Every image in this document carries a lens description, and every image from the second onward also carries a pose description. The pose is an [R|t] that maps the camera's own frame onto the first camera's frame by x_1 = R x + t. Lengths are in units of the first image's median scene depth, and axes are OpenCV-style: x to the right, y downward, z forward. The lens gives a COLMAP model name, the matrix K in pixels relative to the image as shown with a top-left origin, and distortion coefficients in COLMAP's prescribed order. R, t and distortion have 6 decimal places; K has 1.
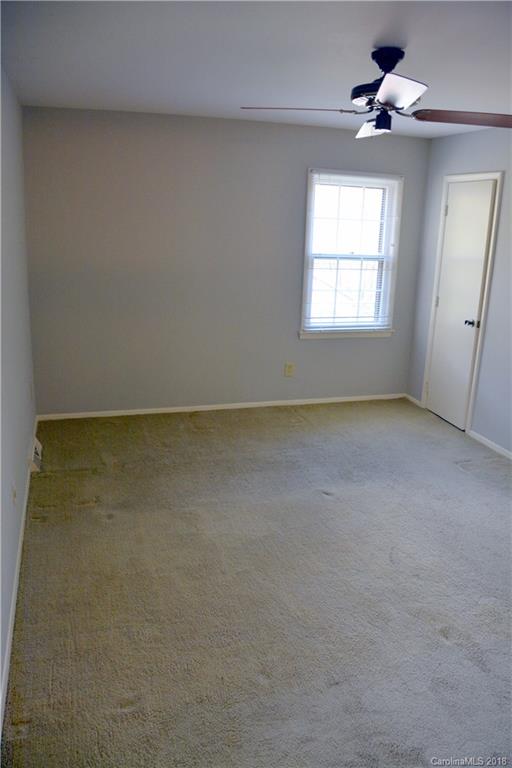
lens RADIAL K [[582.0, 0, 256.0], [0, 582.0, 384.0], [0, 0, 1]] dist [-0.152745, 0.110002]
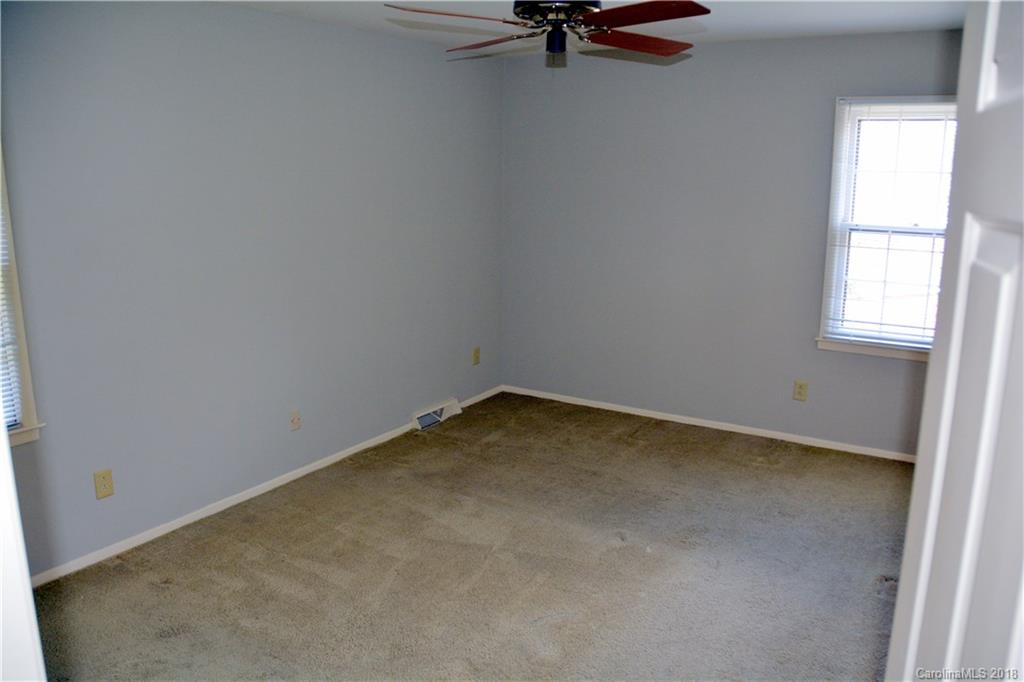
lens RADIAL K [[776.0, 0, 512.0], [0, 776.0, 341.0], [0, 0, 1]] dist [-0.152745, 0.110002]
pose [[0.664900, 0.135851, -0.734475, 0.502838], [-0.189630, 0.981805, 0.009931, -0.028177], [0.722460, 0.132676, 0.678563, 0.146458]]
